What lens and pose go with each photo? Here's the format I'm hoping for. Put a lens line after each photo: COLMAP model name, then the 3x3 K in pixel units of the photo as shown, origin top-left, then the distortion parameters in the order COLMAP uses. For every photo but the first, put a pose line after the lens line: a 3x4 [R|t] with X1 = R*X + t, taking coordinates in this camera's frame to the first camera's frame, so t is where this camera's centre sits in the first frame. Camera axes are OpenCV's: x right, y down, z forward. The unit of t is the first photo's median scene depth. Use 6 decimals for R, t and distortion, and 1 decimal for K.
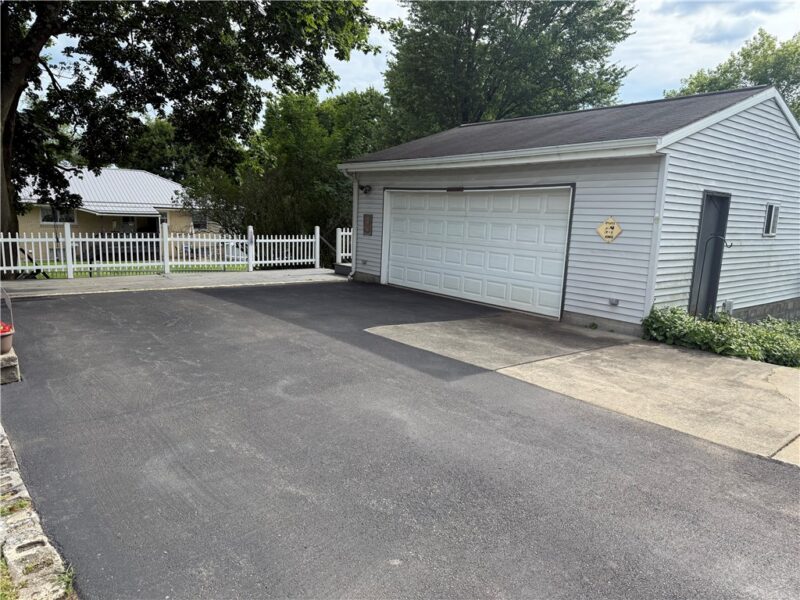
lens RADIAL K [[566.9, 0, 400.2], [0, 566.9, 296.9], [0, 0, 1]] dist [0.011002, -0.000272]
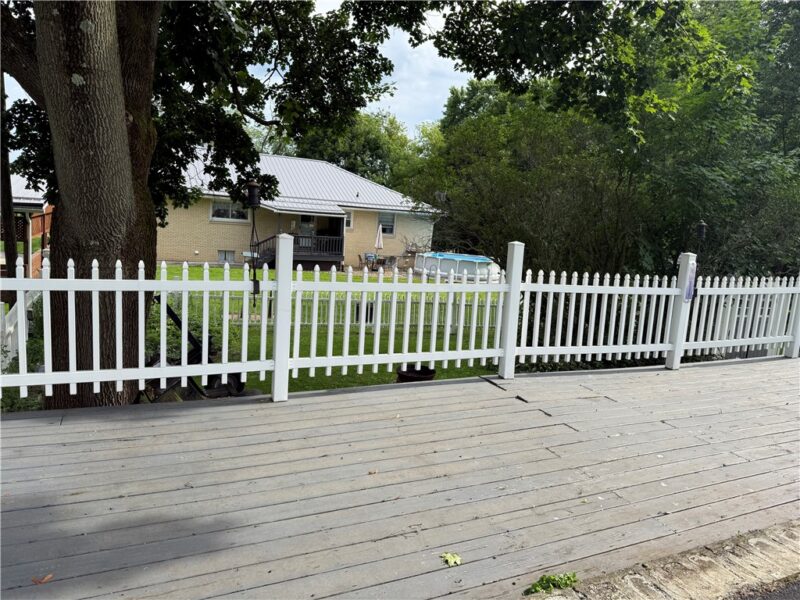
lens RADIAL K [[566.9, 0, 404.4], [0, 566.9, 300.1], [0, 0, 1]] dist [0.011002, -0.000272]
pose [[0.972052, 0.074264, -0.222712, -0.295260], [-0.075272, 0.997155, 0.003973, -0.065727], [0.222373, 0.012902, 0.974876, 0.464976]]
